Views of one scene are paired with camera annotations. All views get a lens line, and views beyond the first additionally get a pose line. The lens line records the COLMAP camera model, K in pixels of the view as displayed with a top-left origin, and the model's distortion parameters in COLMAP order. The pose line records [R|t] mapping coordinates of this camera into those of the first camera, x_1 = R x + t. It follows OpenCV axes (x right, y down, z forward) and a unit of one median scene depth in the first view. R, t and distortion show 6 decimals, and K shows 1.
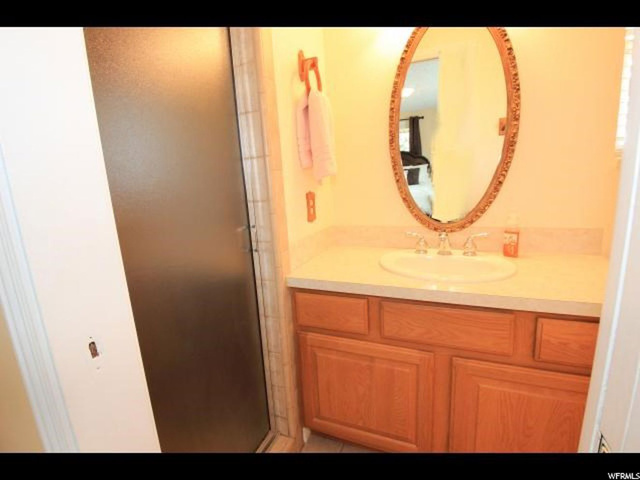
lens RADIAL K [[295.6, 0, 322.5], [0, 295.6, 241.3], [0, 0, 1]] dist [0.015453, -0.032446]
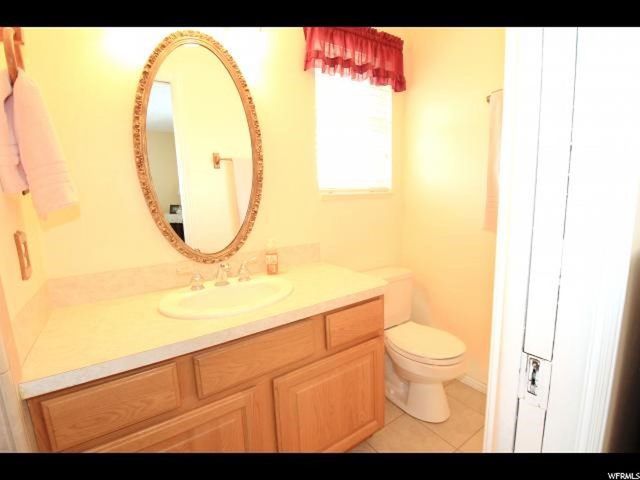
lens RADIAL K [[295.6, 0, 322.5], [0, 295.6, 241.3], [0, 0, 1]] dist [0.015453, -0.032446]
pose [[0.550999, -0.096391, 0.828920, -0.228197], [0.171531, 0.985179, 0.000542, -0.046567], [-0.816687, 0.141887, 0.559367, 0.179494]]
